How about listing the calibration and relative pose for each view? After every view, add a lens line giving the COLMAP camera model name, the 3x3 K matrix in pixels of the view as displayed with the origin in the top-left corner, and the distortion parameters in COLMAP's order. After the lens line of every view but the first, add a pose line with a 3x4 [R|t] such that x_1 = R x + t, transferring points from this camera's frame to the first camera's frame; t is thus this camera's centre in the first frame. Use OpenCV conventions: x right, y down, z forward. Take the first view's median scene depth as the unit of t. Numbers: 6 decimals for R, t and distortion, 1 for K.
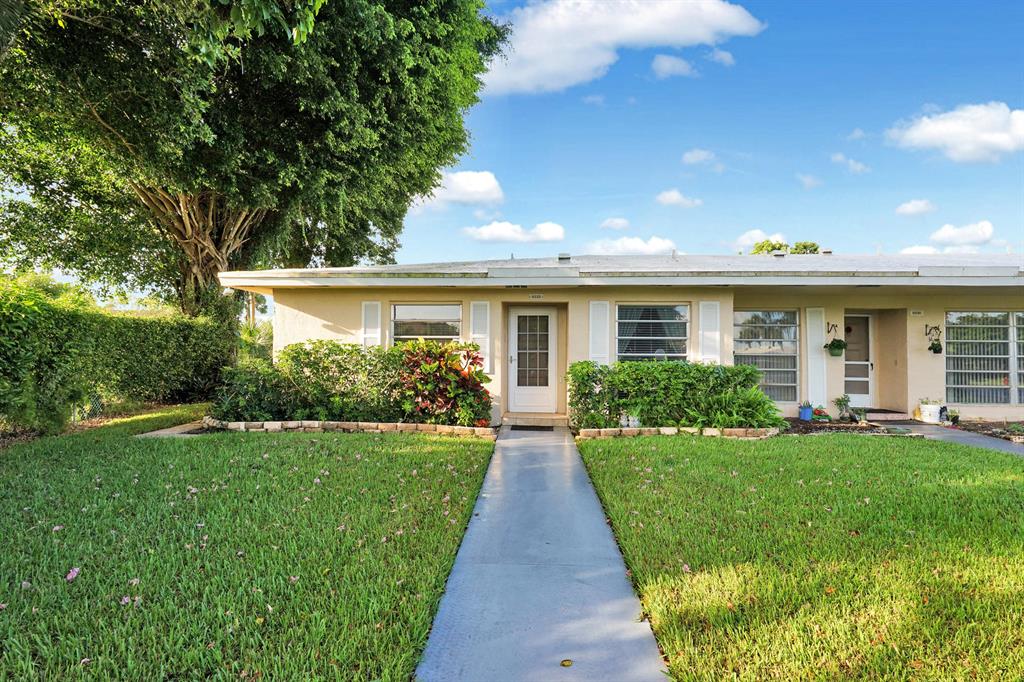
lens RADIAL K [[462.0, 0, 517.2], [0, 462.0, 340.8], [0, 0, 1]] dist [-0.002927, 0.002689]
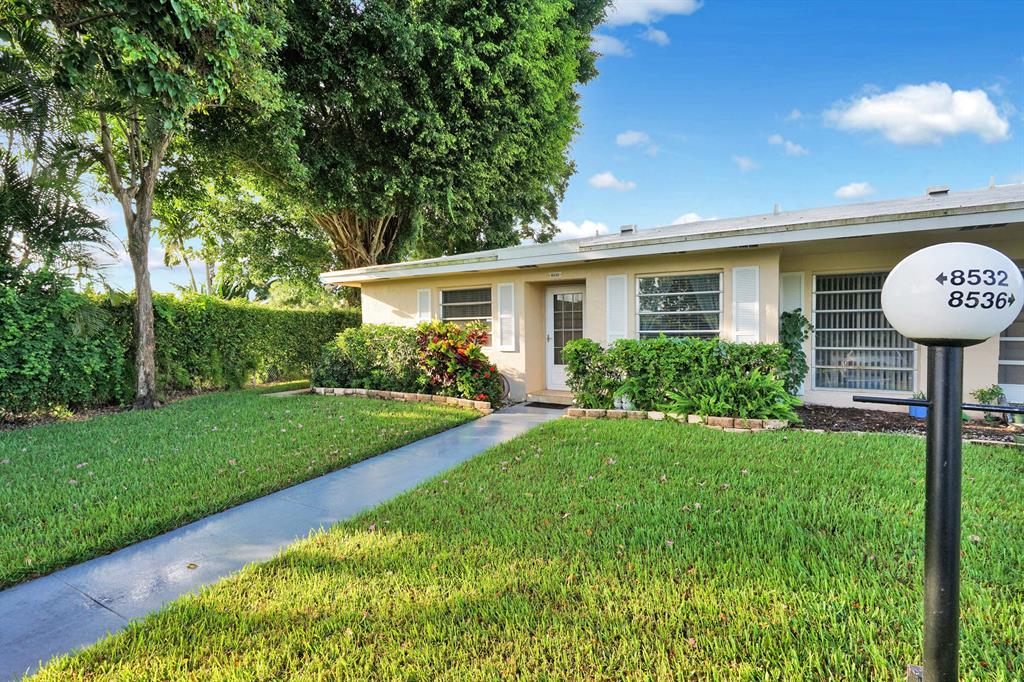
lens RADIAL K [[462.0, 0, 521.4], [0, 462.0, 341.0], [0, 0, 1]] dist [-0.002927, 0.002689]
pose [[0.895651, -0.006509, -0.444710, 0.423590], [0.025839, 0.998966, 0.037418, 0.007813], [0.444006, -0.045005, 0.894893, 0.070607]]
